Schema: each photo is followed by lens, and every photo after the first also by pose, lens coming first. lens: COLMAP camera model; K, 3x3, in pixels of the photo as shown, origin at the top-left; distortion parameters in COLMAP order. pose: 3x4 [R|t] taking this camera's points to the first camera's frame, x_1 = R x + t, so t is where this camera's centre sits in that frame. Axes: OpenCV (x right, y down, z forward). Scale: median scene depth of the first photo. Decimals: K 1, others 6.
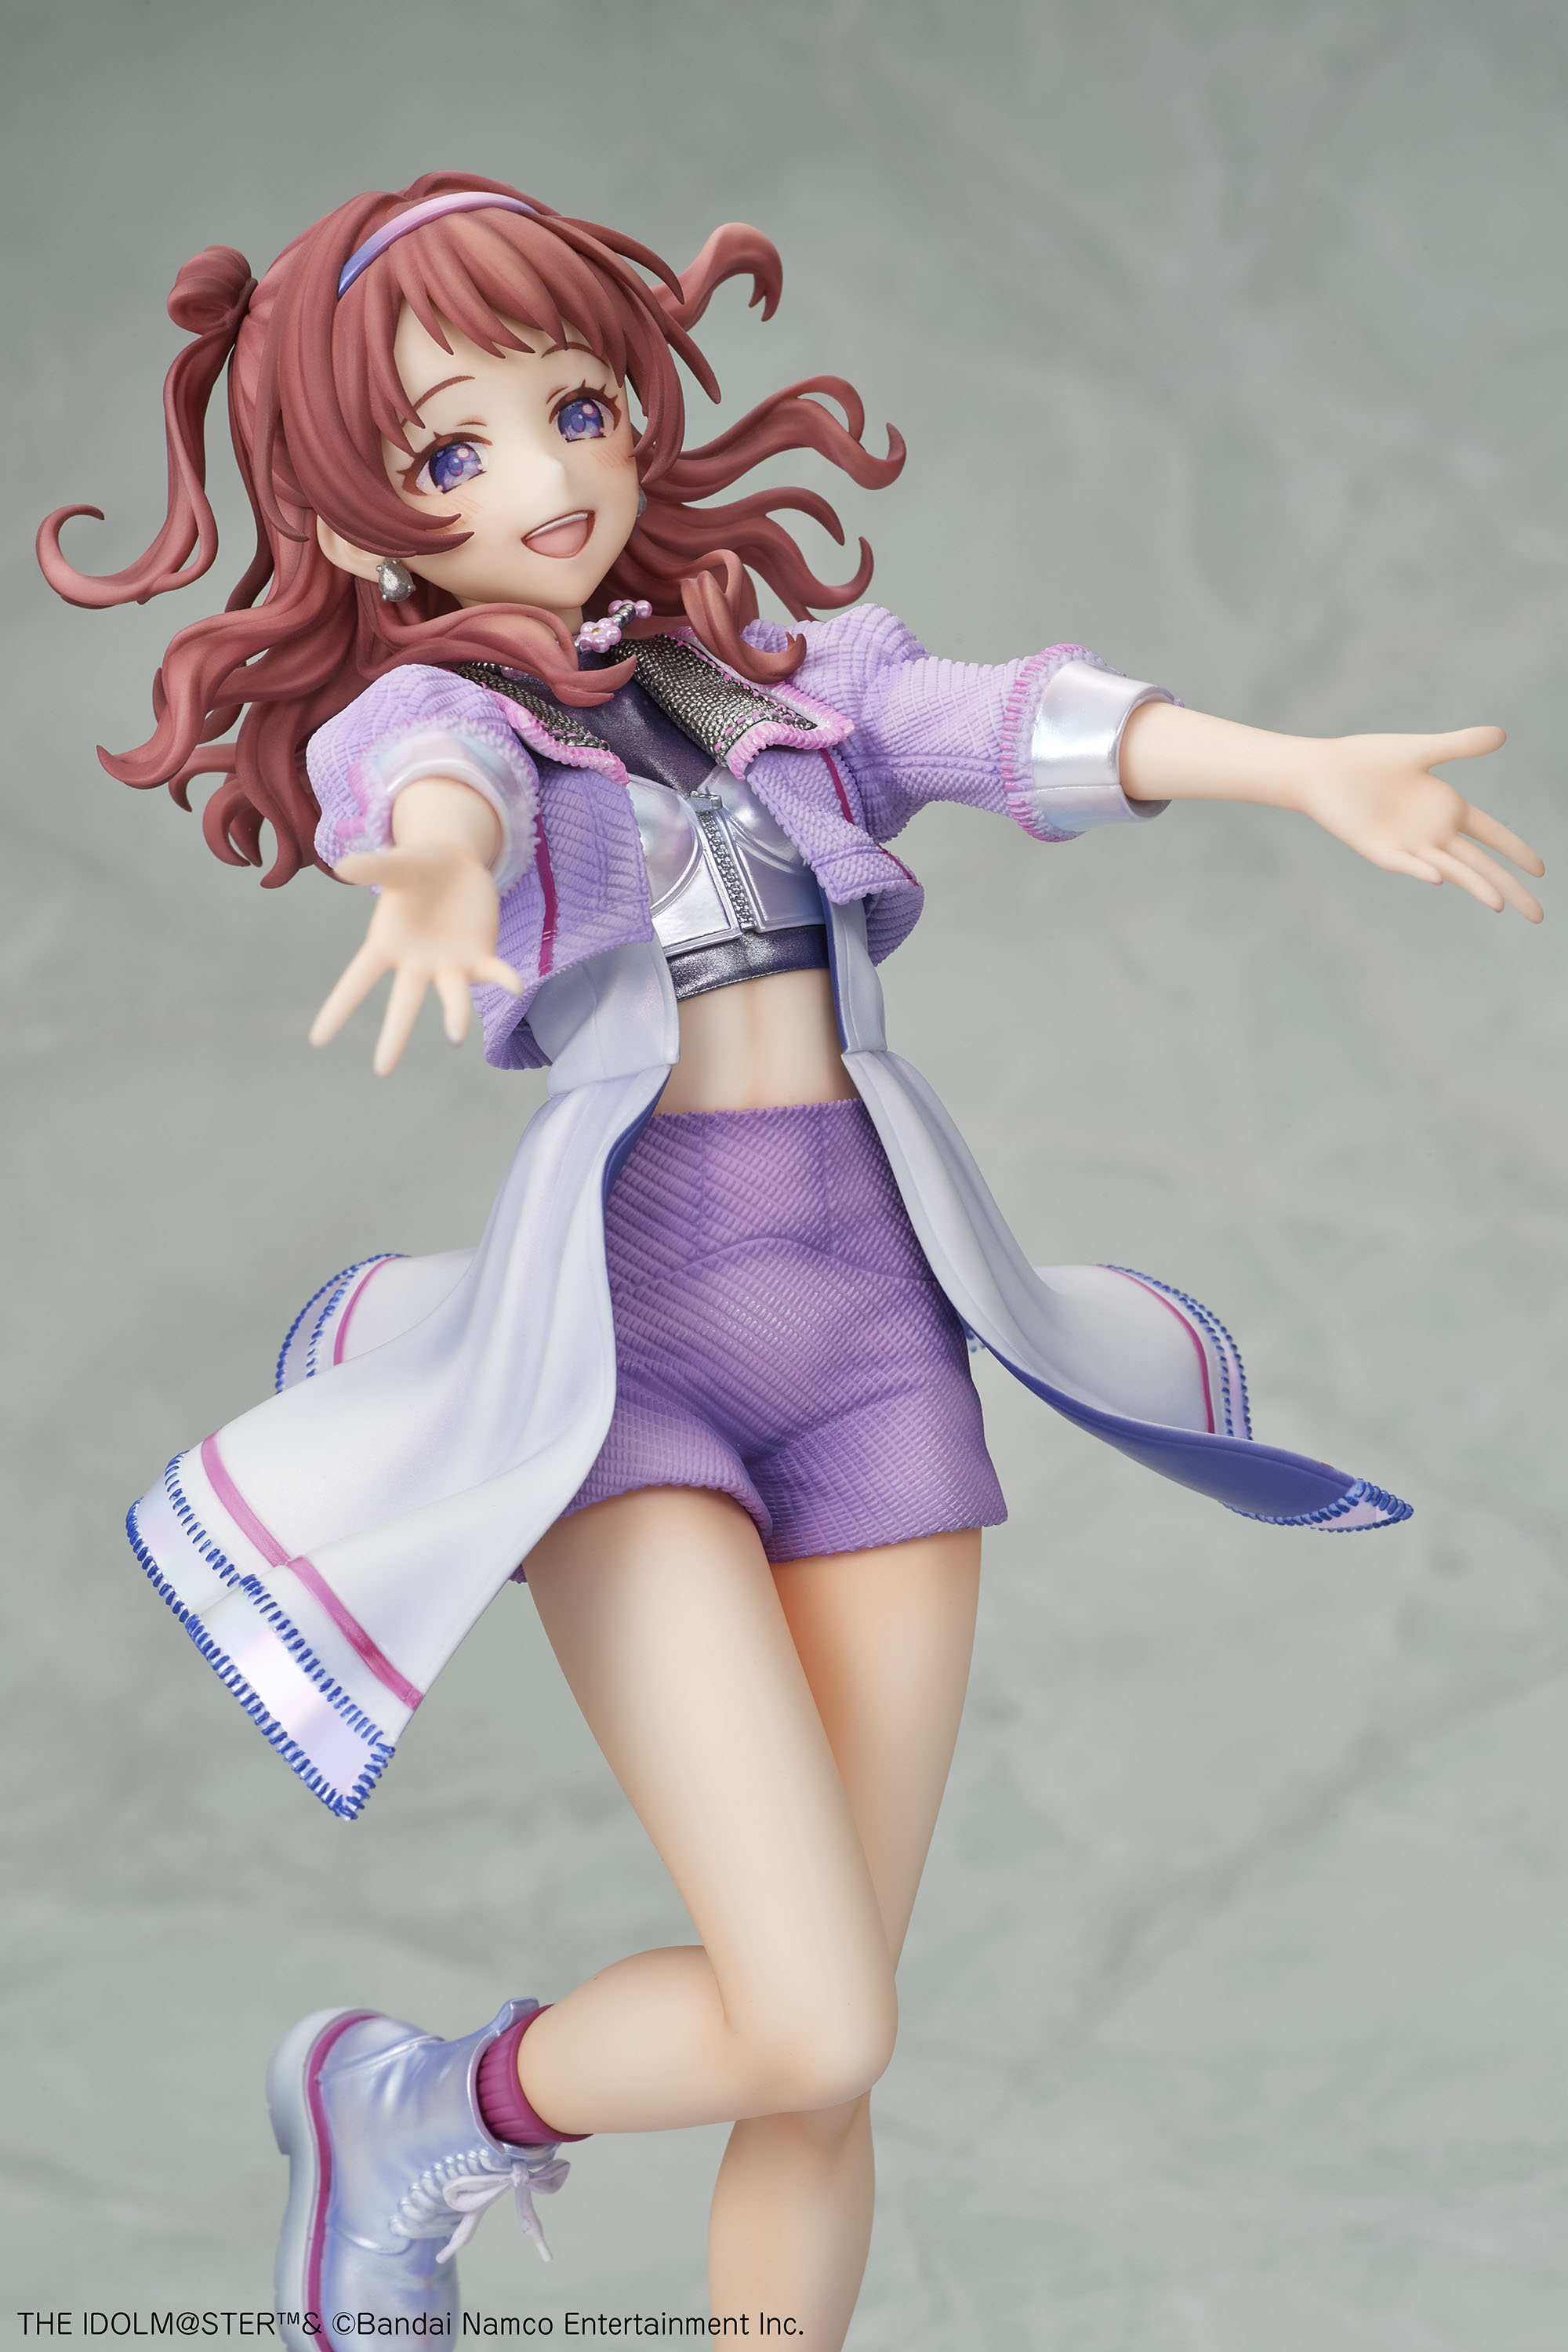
lens RADIAL K [[6369.8, 0, 826.6], [0, 6369.8, 1179.7], [0, 0, 1]] dist [0.097490, -1.118765]
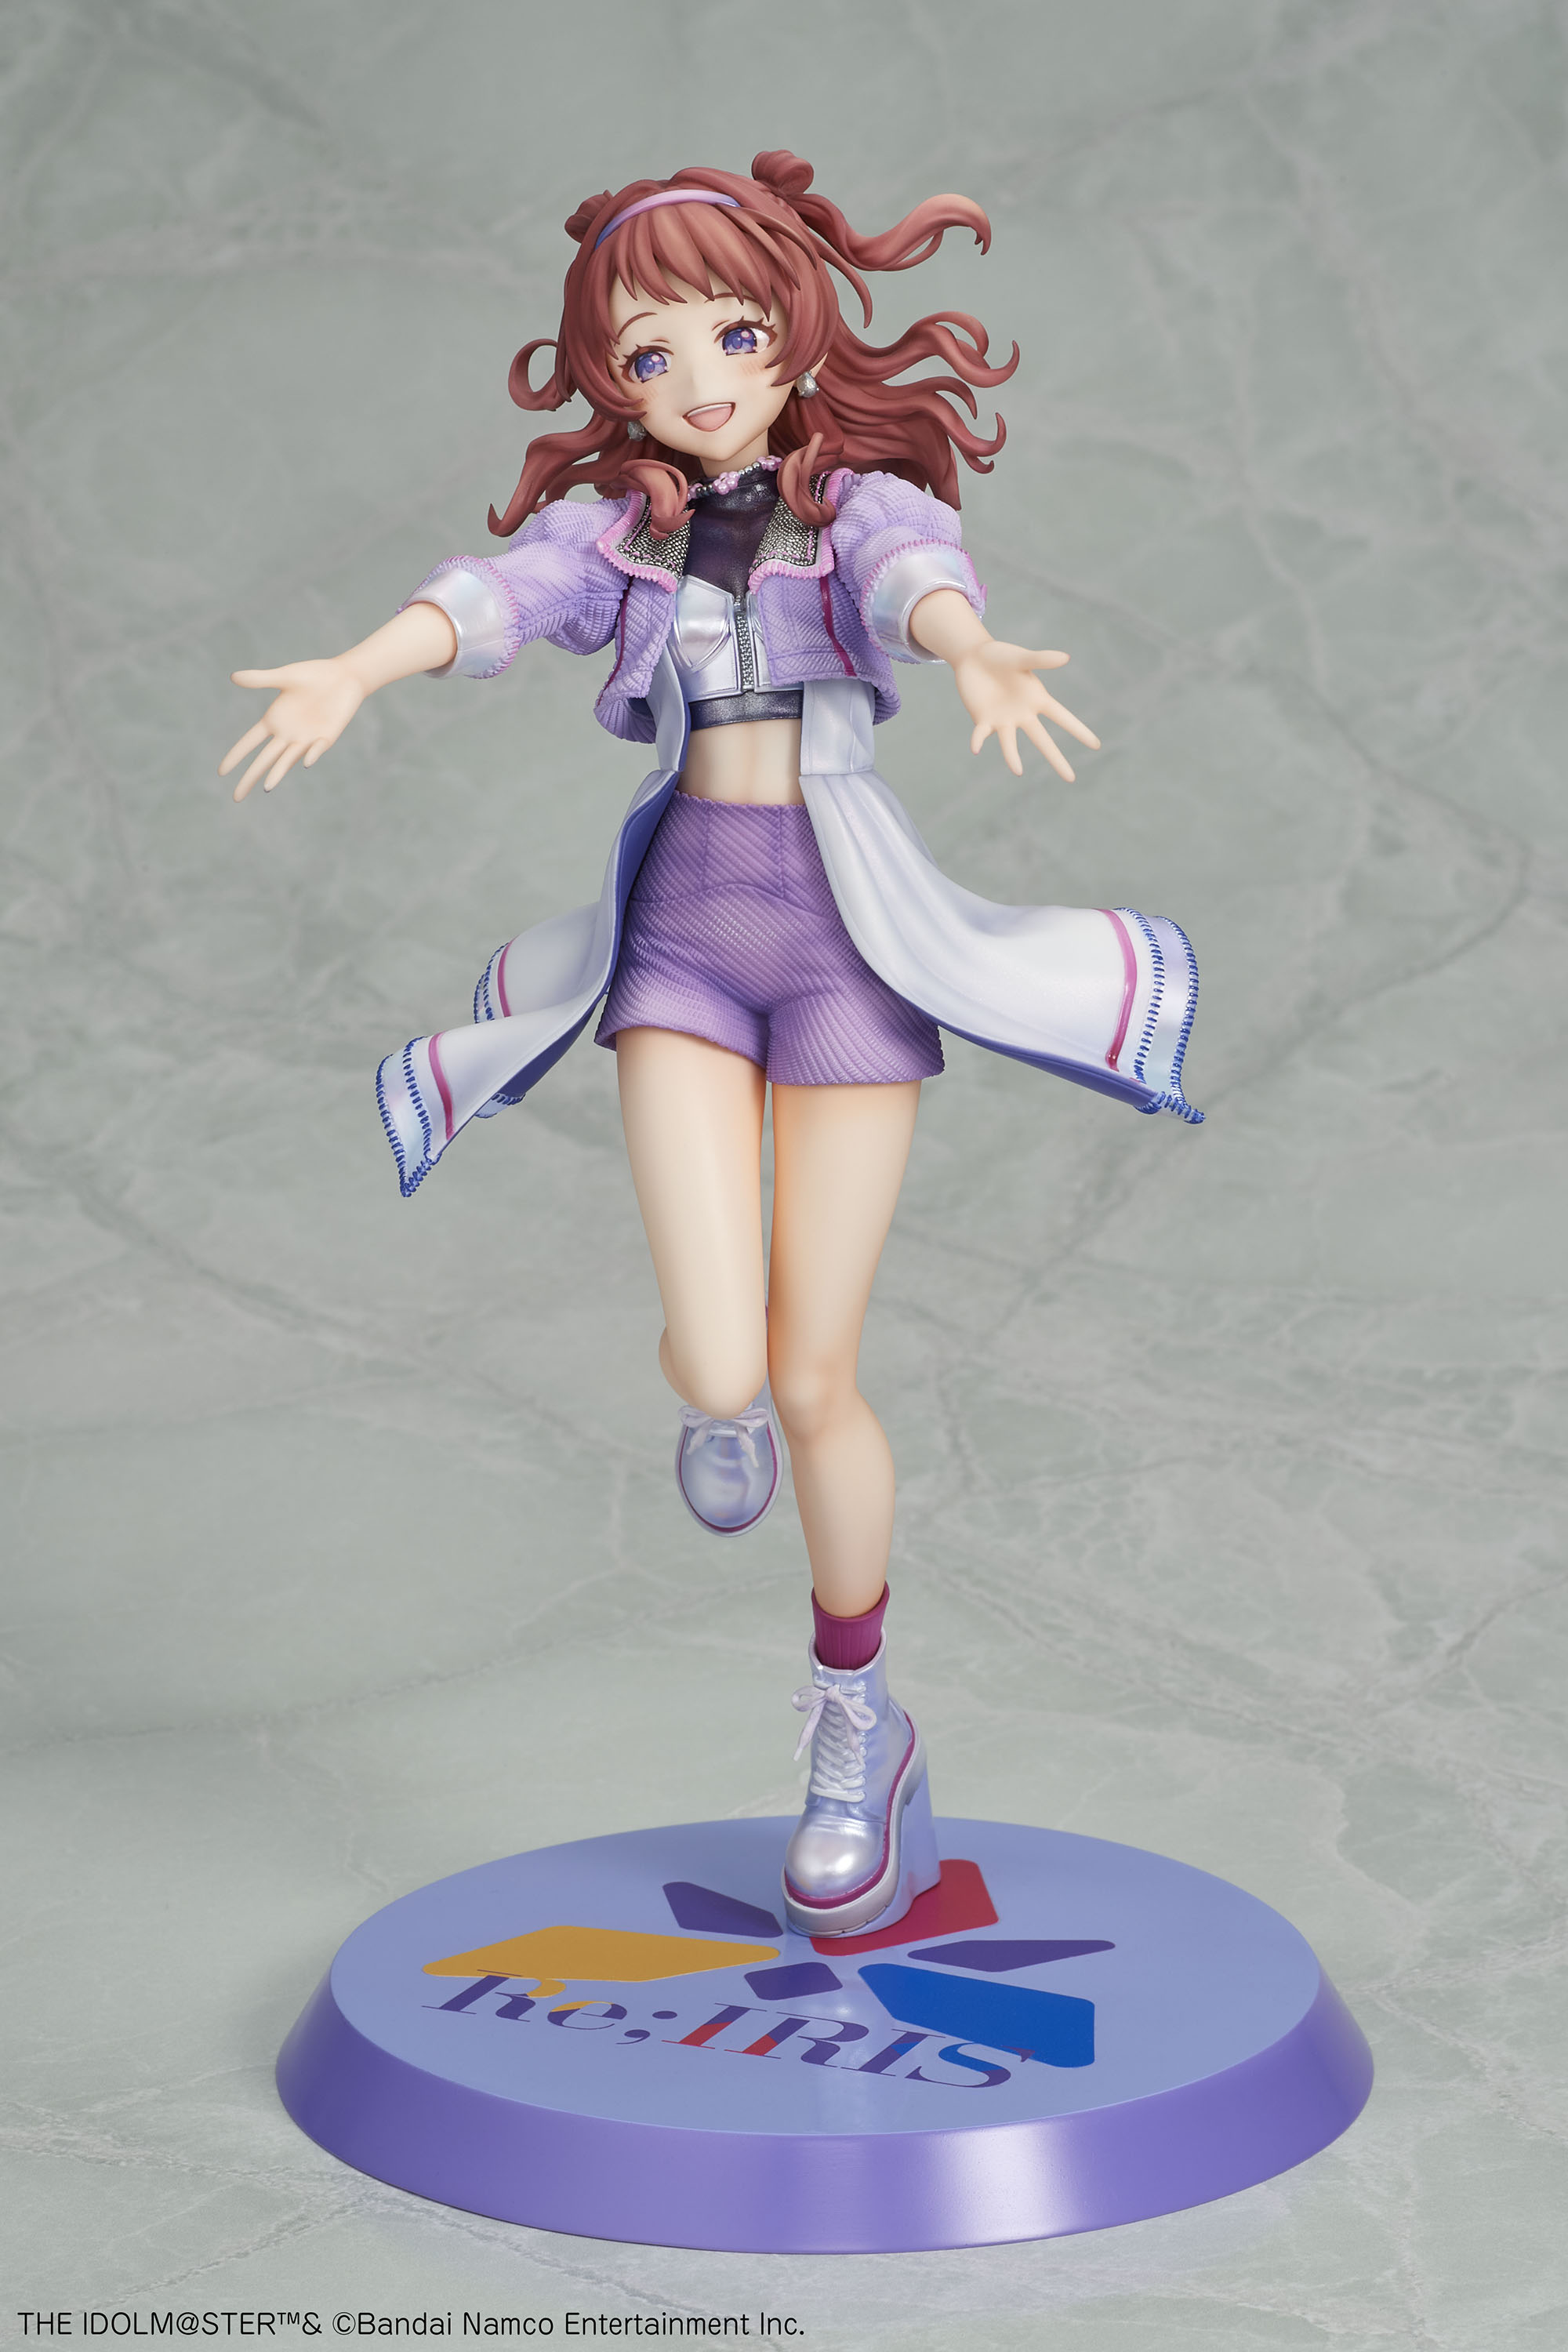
lens RADIAL K [[6273.4, 0, 745.3], [0, 6273.4, 1176.5], [0, 0, 1]] dist [0.101399, -1.572207]
pose [[0.997015, 0.076042, 0.013385, -0.084375], [-0.077208, 0.980565, 0.180366, -0.194902], [0.000590, -0.180861, 0.983509, -0.452988]]
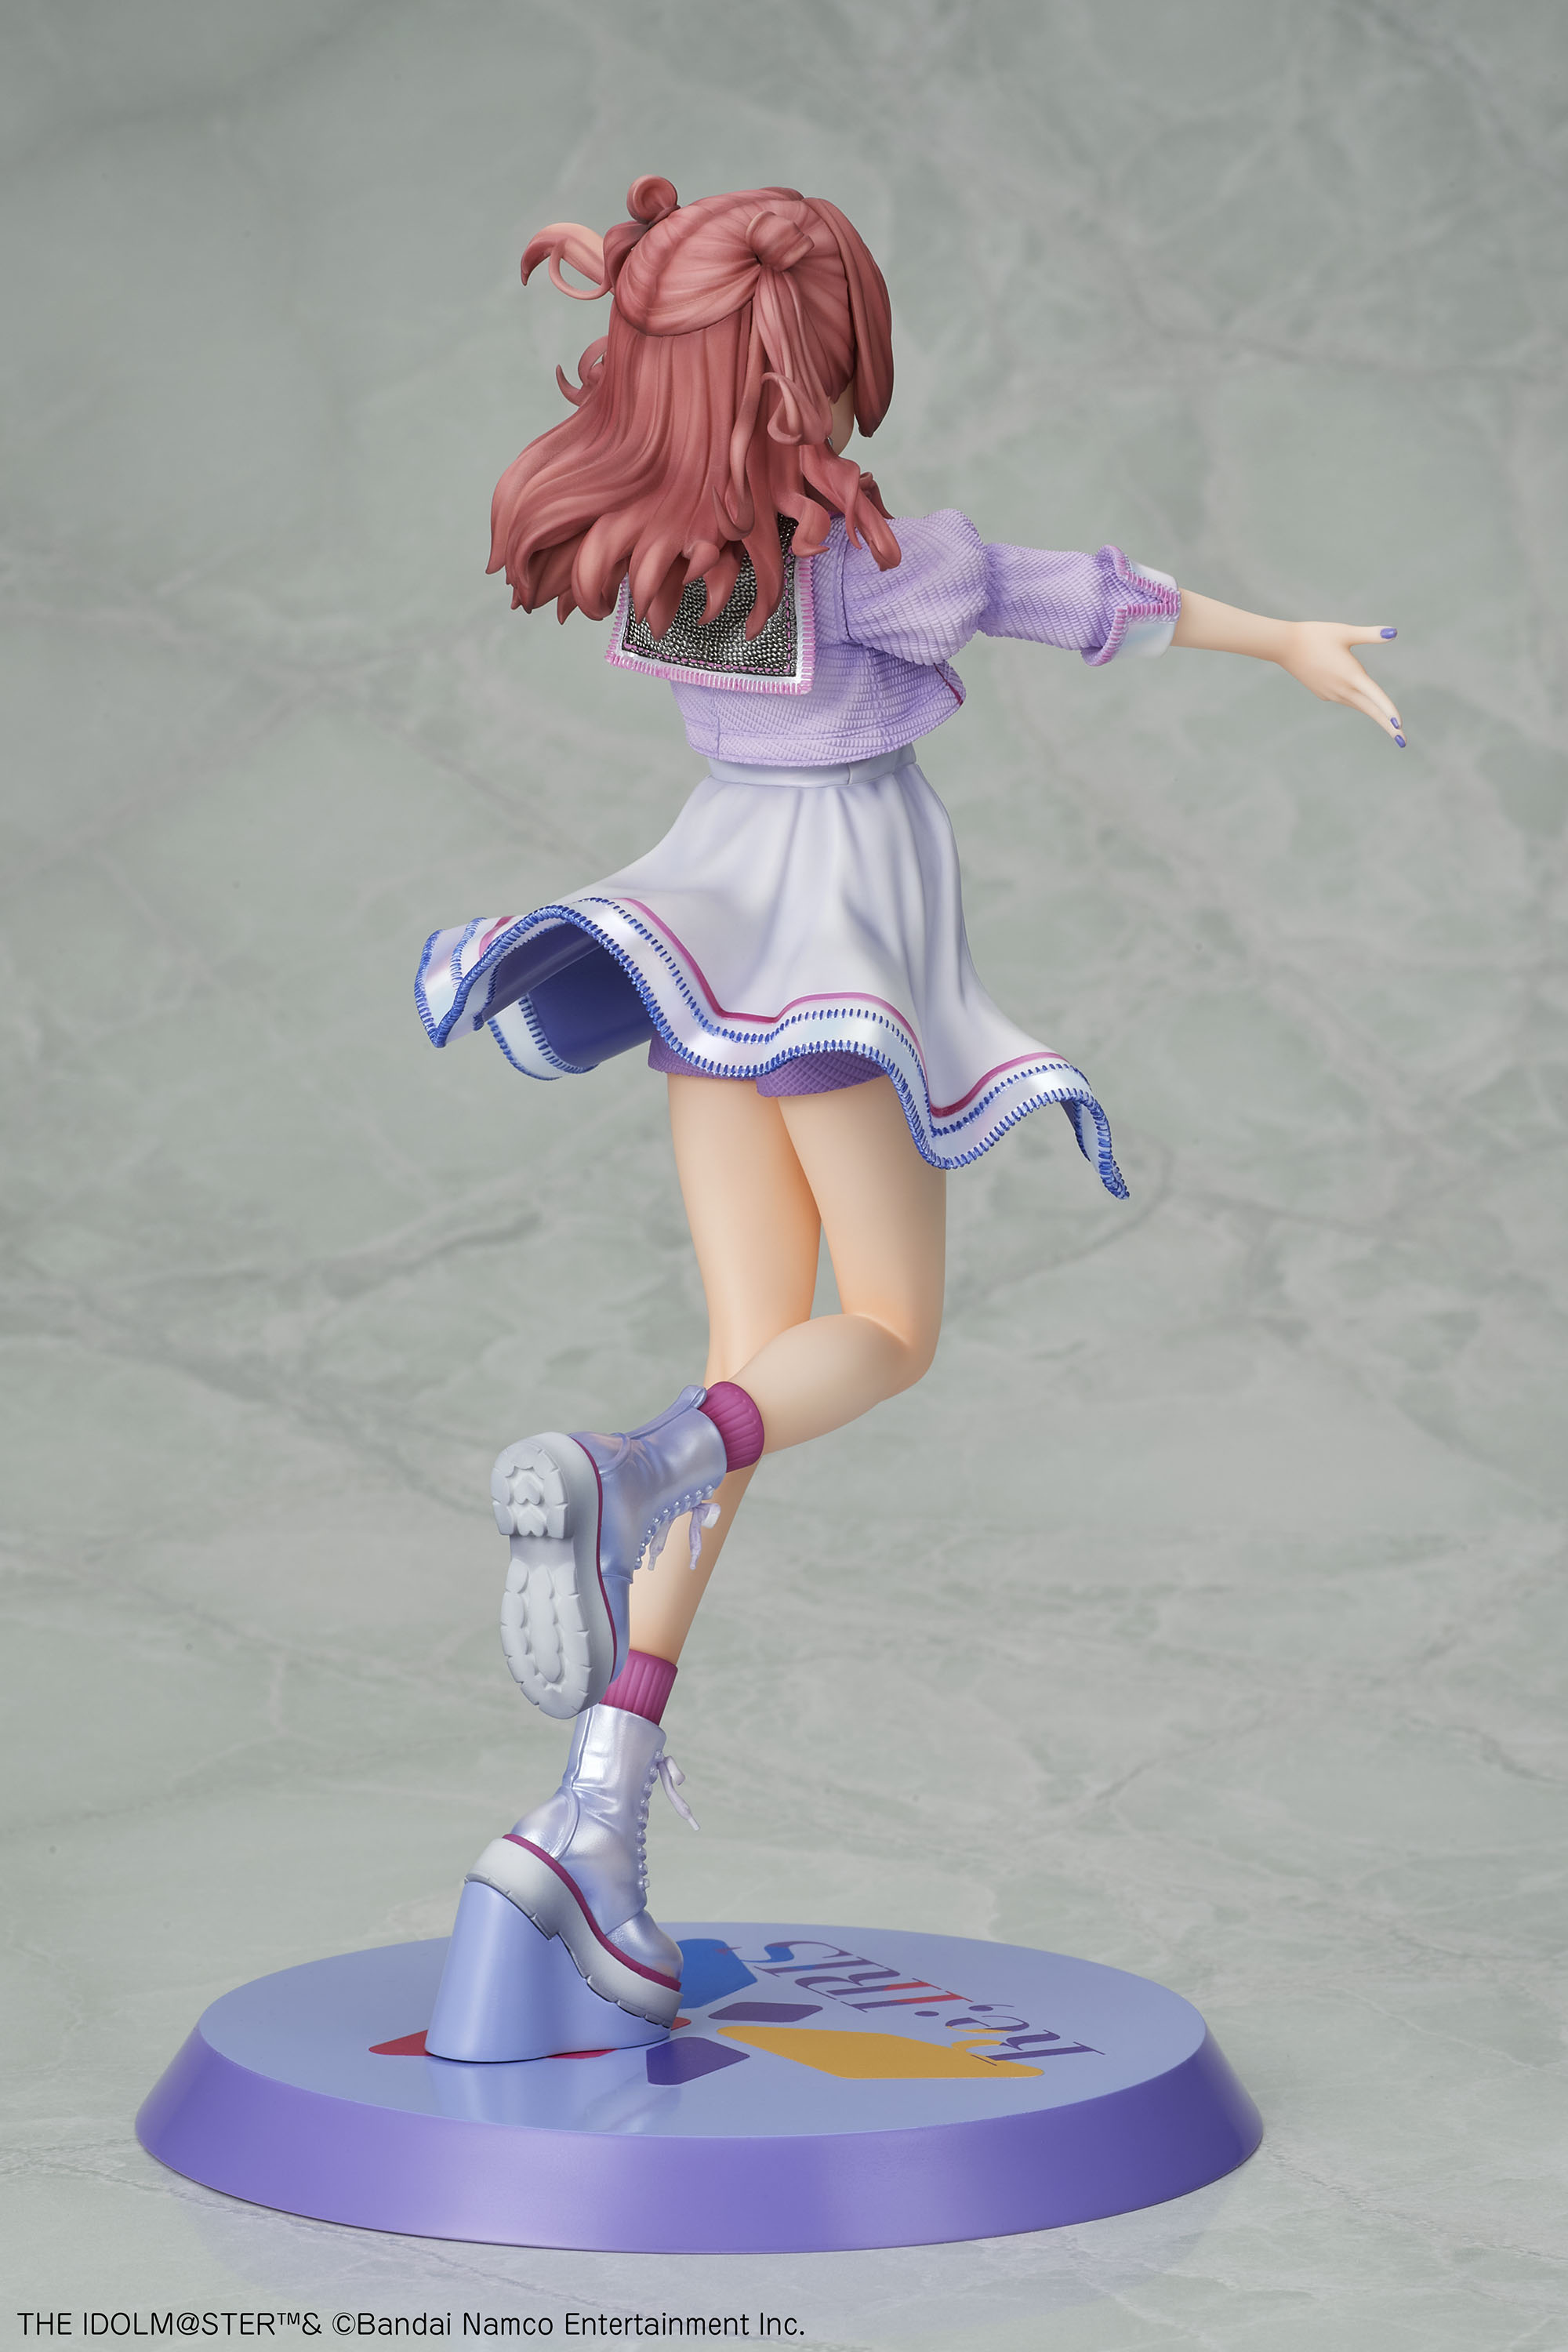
lens RADIAL K [[6350.6, 0, 784.0], [0, 6350.6, 1176.0], [0, 0, 1]] dist [0.071055, -0.228602]
pose [[0.994149, 0.084763, 0.066954, -0.078421], [-0.089135, 0.993880, 0.065257, -0.026813], [-0.061013, -0.070843, 0.995620, -0.542405]]
